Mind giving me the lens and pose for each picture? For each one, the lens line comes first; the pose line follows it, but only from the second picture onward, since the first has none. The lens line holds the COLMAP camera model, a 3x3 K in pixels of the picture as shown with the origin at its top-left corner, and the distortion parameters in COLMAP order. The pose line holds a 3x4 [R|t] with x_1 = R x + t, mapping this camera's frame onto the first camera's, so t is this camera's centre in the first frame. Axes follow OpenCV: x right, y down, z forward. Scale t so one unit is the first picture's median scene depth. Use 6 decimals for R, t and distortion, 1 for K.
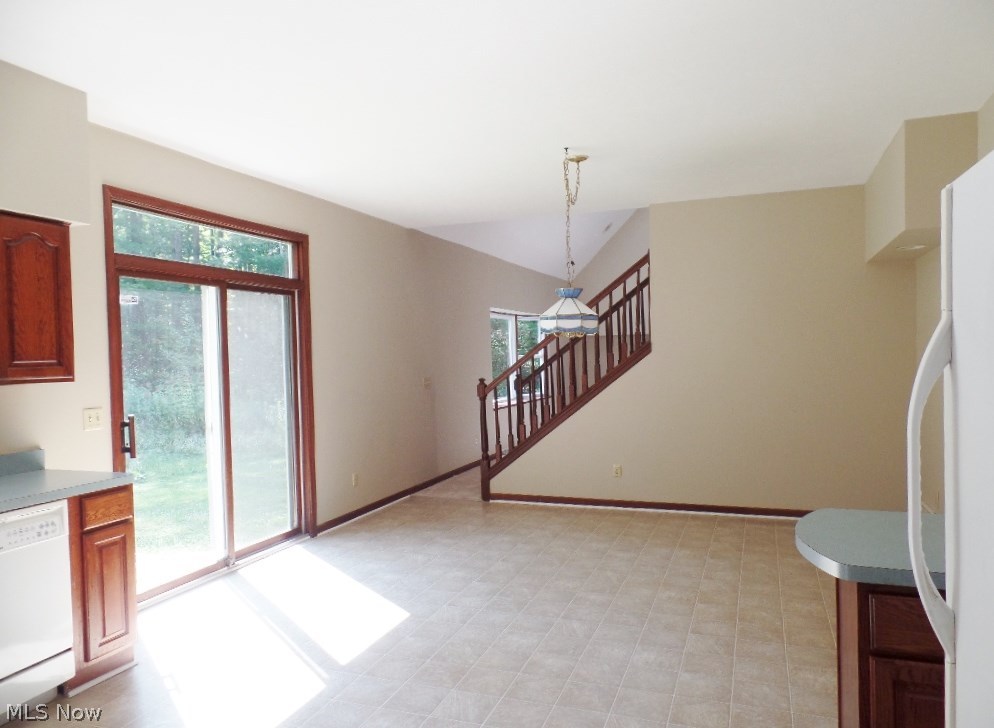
lens RADIAL K [[708.8, 0, 497.0], [0, 708.8, 364.0], [0, 0, 1]] dist [-0.000148, 0.000039]
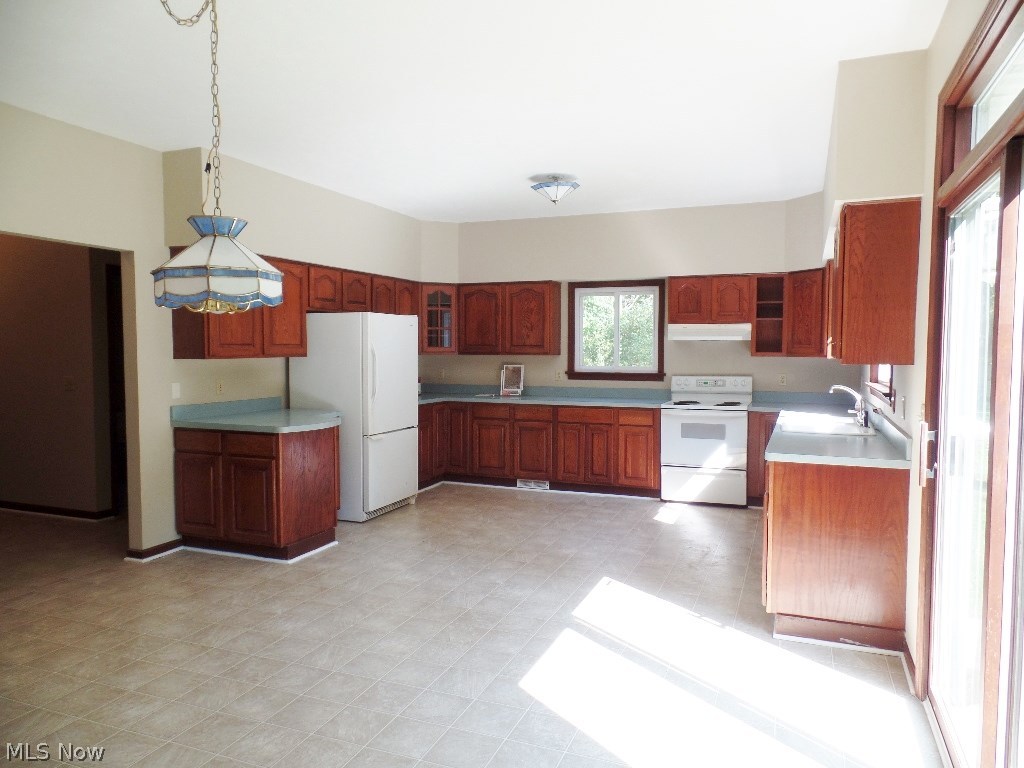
lens RADIAL K [[735.7, 0, 512.0], [0, 735.7, 384.0], [0, 0, 1]] dist [-0.004606, -0.000214]
pose [[-0.999206, 0.018726, 0.035160, -0.164565], [0.020973, 0.997688, 0.064650, -0.021818], [-0.033868, 0.065336, -0.997288, 1.963532]]
